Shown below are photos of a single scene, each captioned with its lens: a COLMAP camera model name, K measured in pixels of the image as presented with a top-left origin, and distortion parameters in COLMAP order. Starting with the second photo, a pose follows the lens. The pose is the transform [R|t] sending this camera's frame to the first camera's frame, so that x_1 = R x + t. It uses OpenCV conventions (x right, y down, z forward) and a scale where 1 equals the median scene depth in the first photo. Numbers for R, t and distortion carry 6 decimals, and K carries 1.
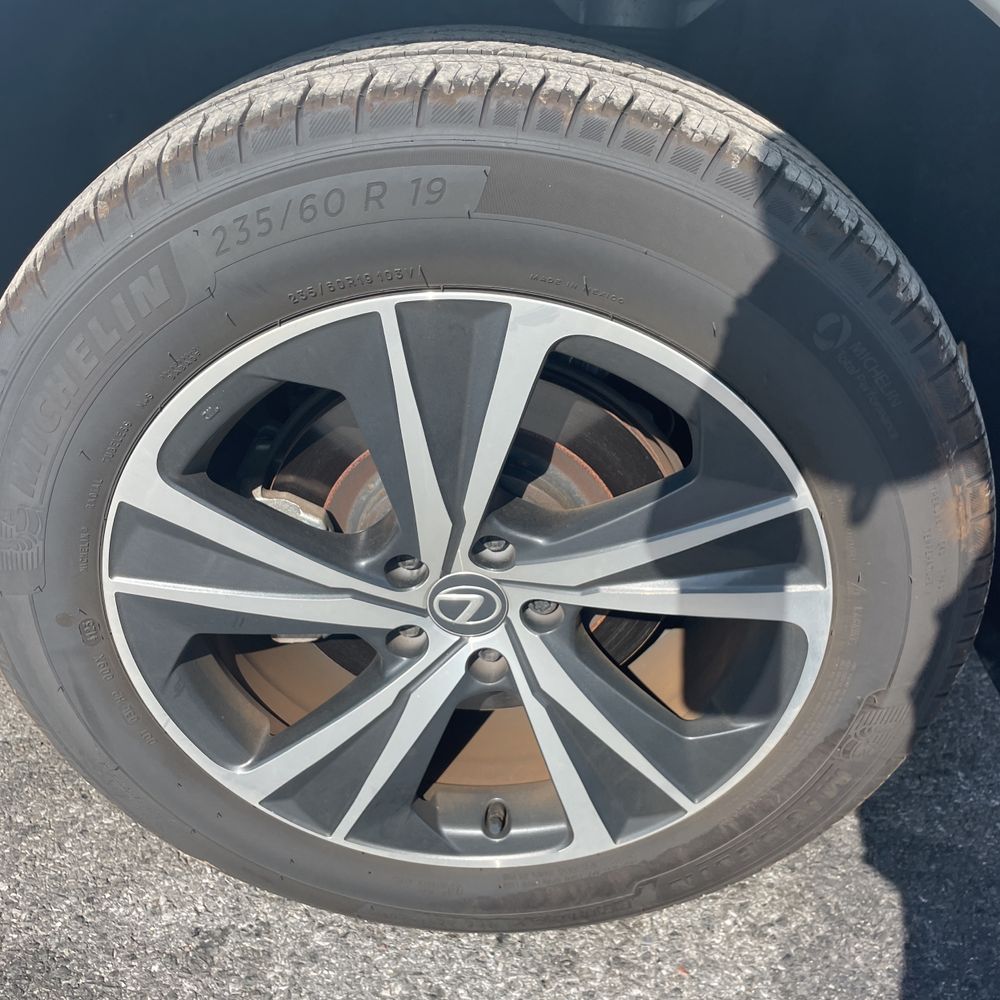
lens RADIAL K [[962.3, 0, 500.1], [0, 962.3, 482.1], [0, 0, 1]] dist [0.093216, -0.120978]
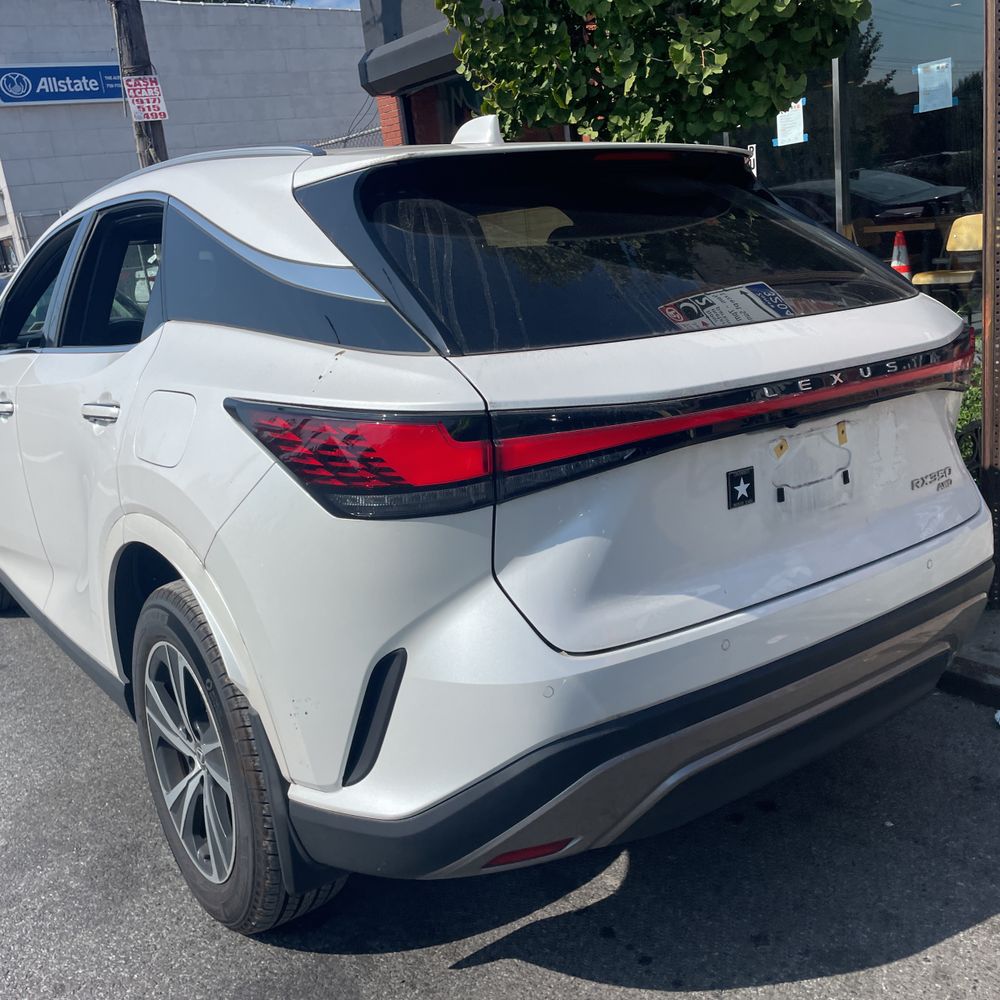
lens RADIAL K [[963.3, 0, 500.0], [0, 963.3, 500.0], [0, 0, 1]] dist [0.098878, -0.128564]
pose [[0.632832, 0.121298, -0.764729, 2.732593], [-0.346400, 0.927655, -0.139513, -0.494570], [0.692482, 0.353191, 0.629067, -0.477630]]
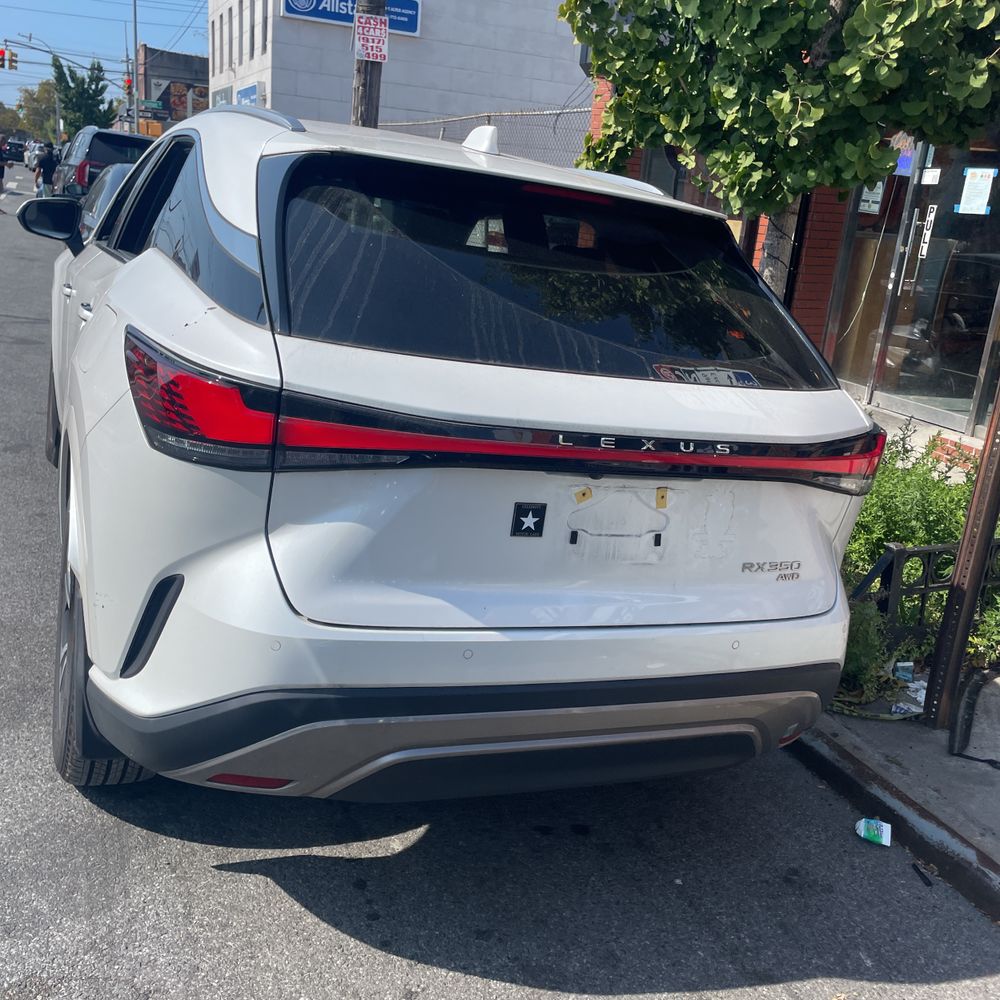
lens RADIAL K [[963.1, 0, 511.4], [0, 963.1, 503.4], [0, 0, 1]] dist [0.082082, -0.092271]
pose [[0.444345, 0.286220, -0.848903, 3.409819], [-0.594724, 0.802905, -0.040588, -0.967928], [0.669971, 0.522898, 0.526989, 0.031138]]
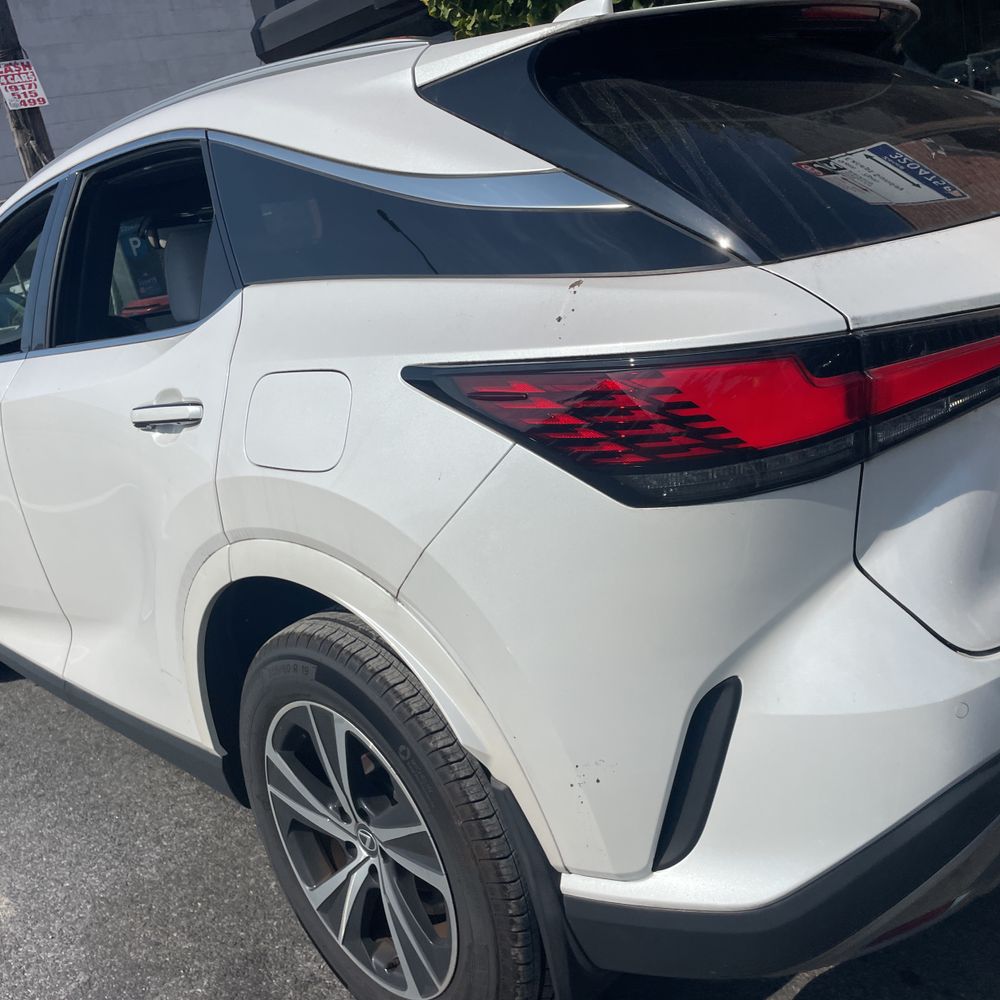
lens RADIAL K [[963.1, 0, 511.4], [0, 963.1, 503.4], [0, 0, 1]] dist [0.082082, -0.092271]
pose [[0.723425, 0.055751, -0.688148, 1.759179], [-0.217138, 0.964527, -0.150127, -0.365421], [0.655368, 0.258029, 0.709869, -0.578449]]
